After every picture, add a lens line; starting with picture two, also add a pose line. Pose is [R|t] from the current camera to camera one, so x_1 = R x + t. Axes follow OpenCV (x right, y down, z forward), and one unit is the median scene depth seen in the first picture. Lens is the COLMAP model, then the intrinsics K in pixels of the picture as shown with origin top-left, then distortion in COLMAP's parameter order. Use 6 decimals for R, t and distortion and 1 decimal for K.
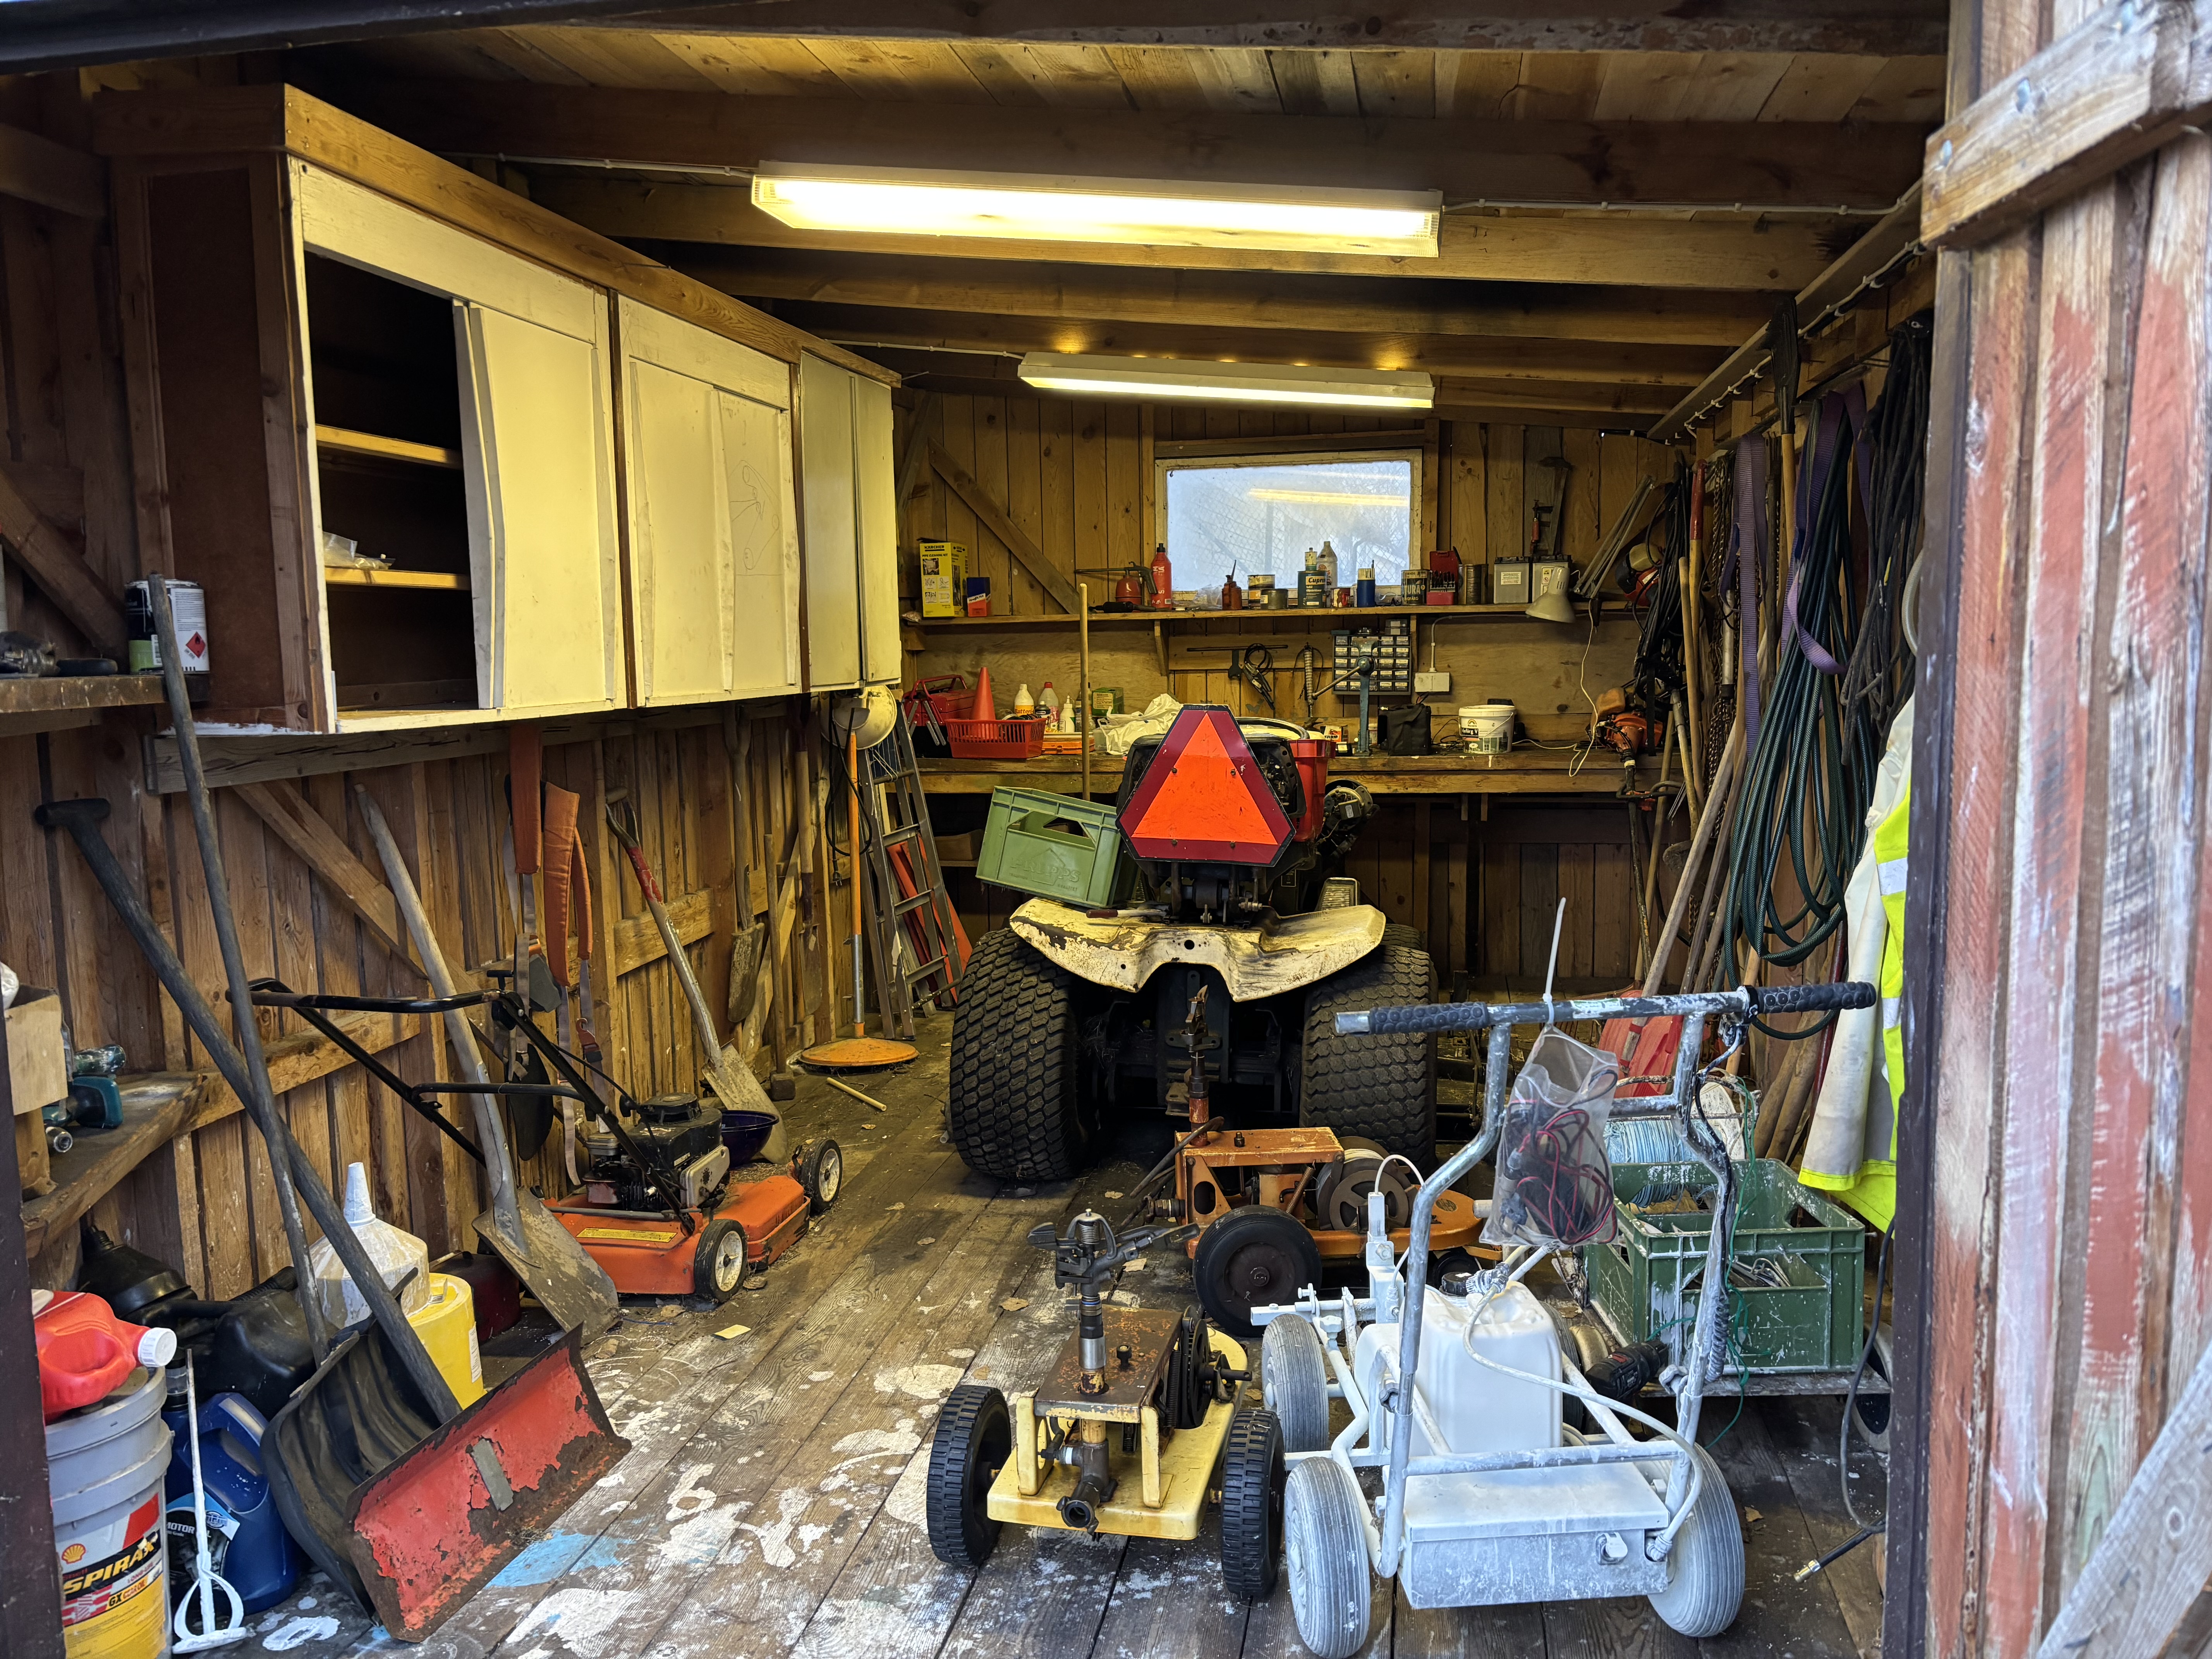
lens RADIAL K [[1675.6, 0, 1111.3], [0, 1675.6, 843.3], [0, 0, 1]] dist [0.072978, -0.082965]
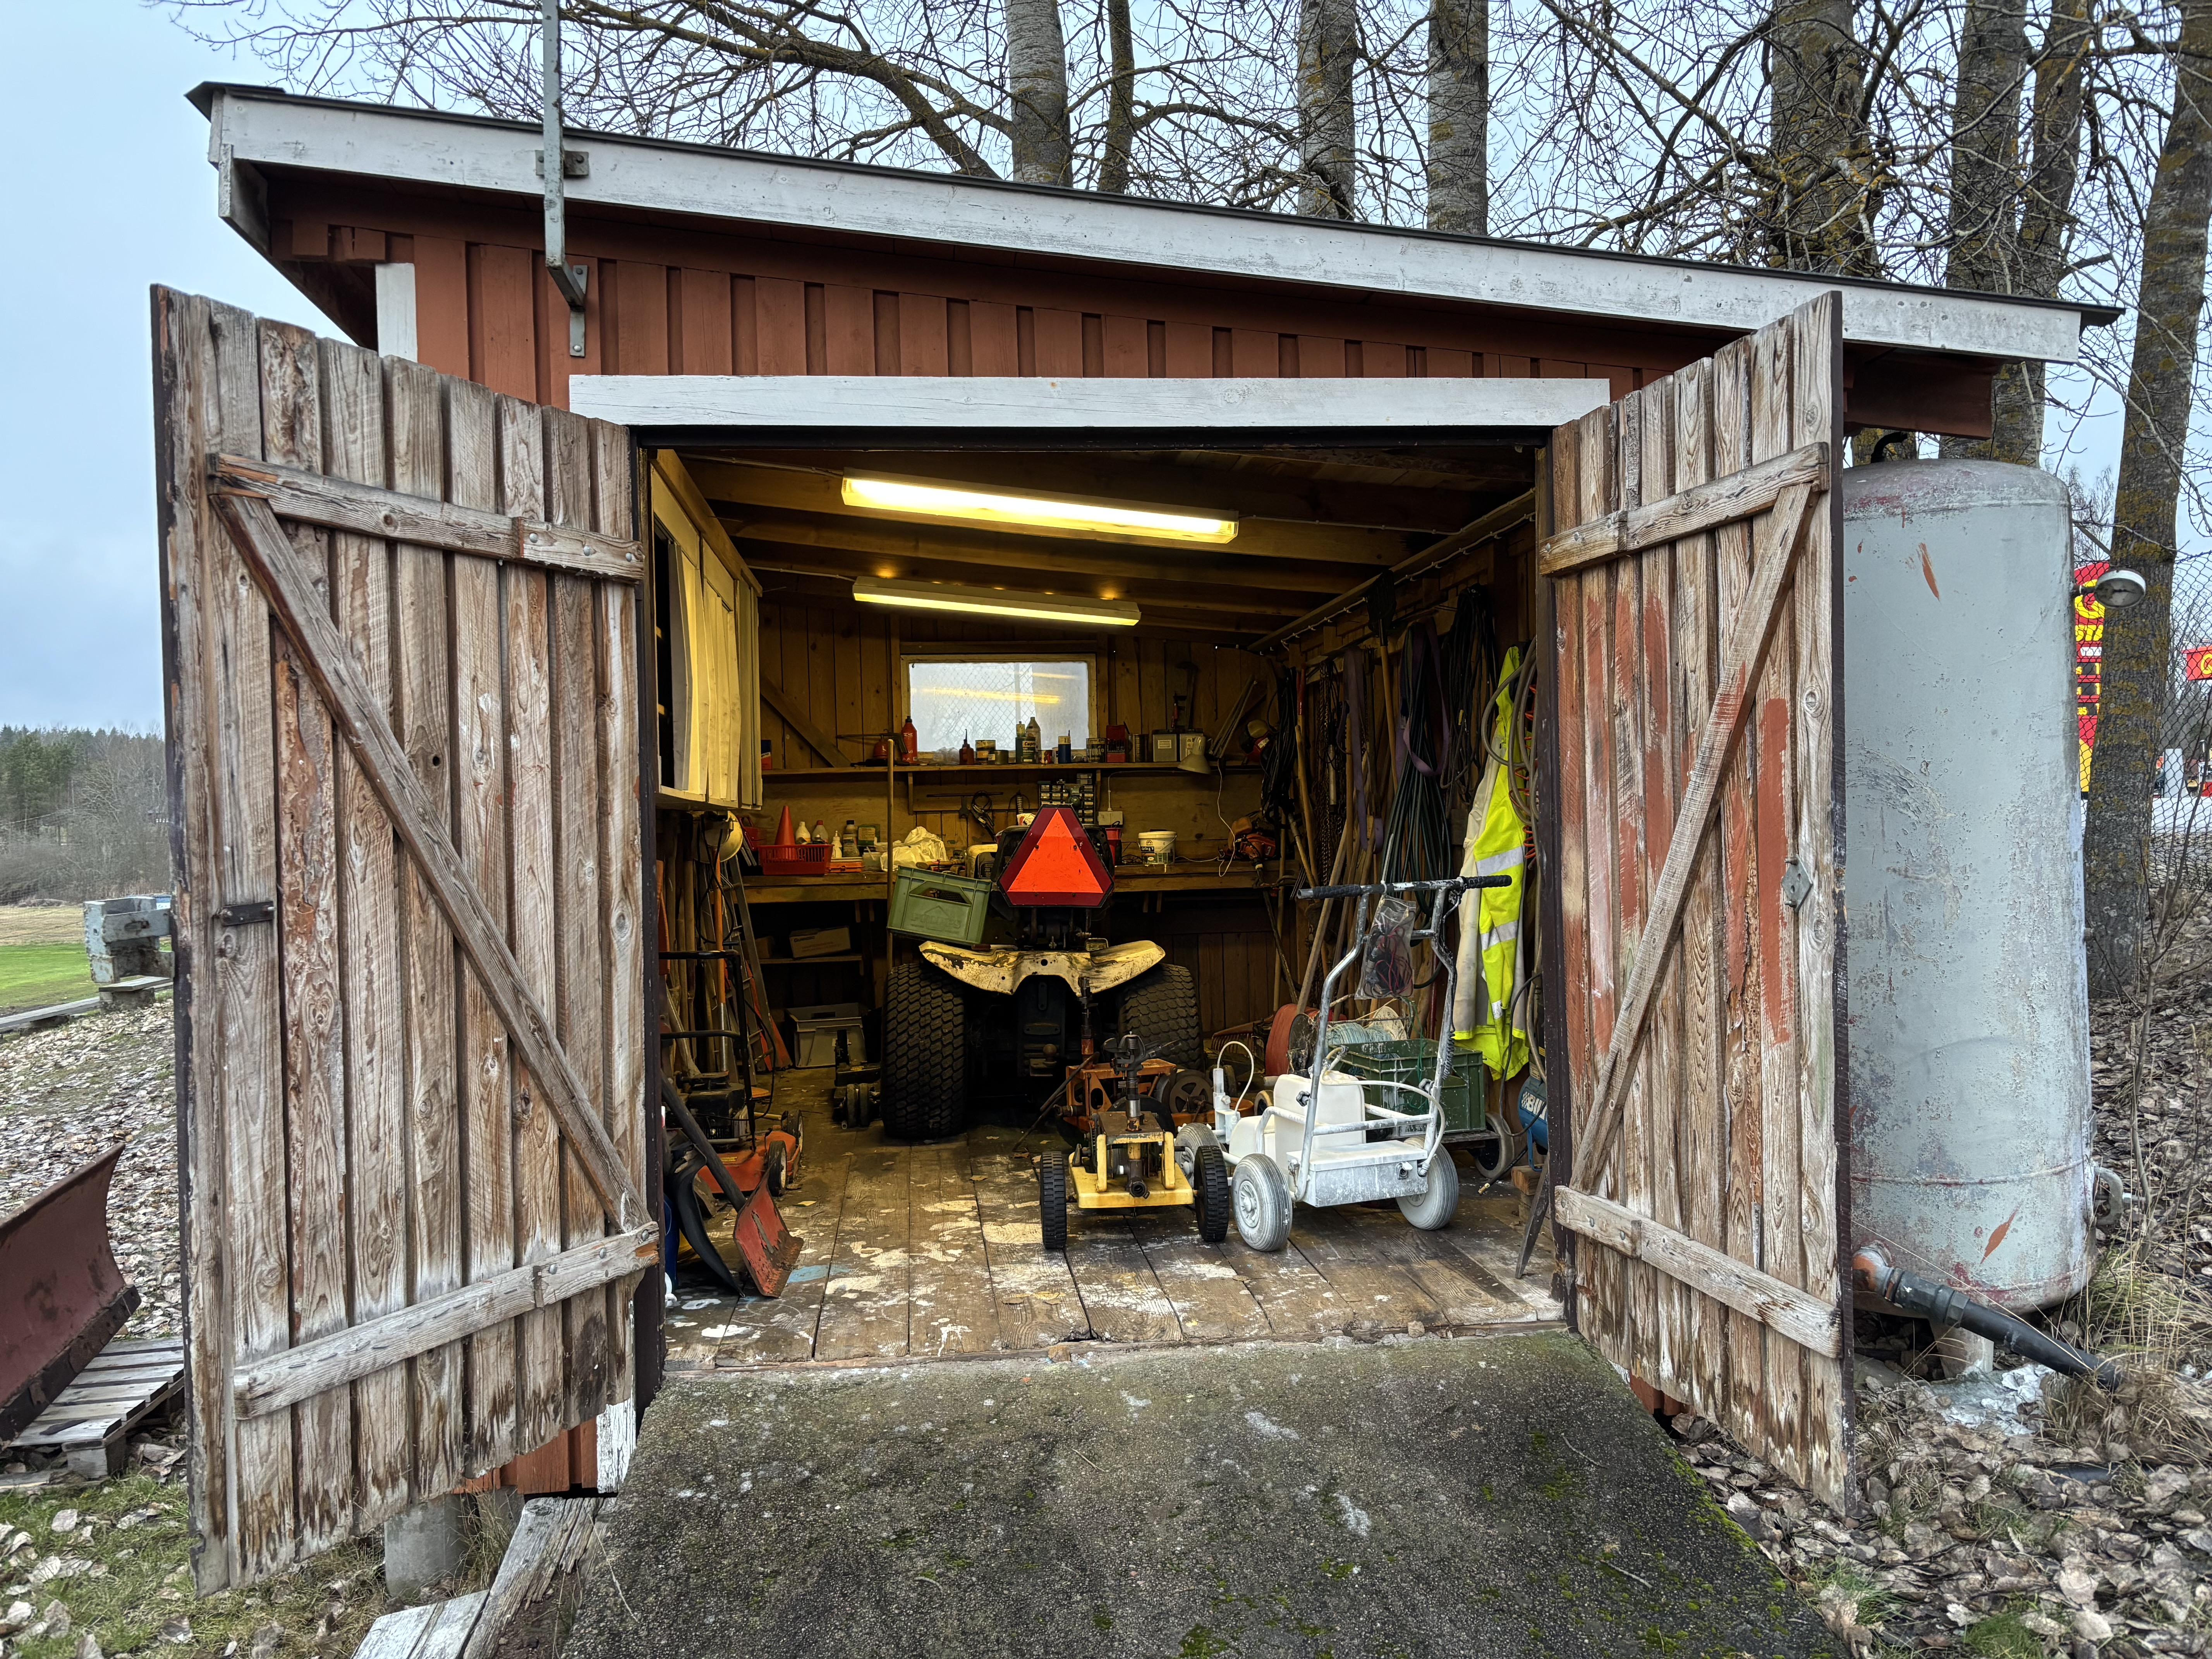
lens RADIAL K [[1675.6, 0, 1111.3], [0, 1675.6, 843.3], [0, 0, 1]] dist [0.072978, -0.082965]
pose [[0.952669, -0.007517, 0.303918, -0.340531], [0.044572, 0.992345, -0.115172, 0.124846], [-0.300726, 0.123267, 0.945711, -0.449806]]
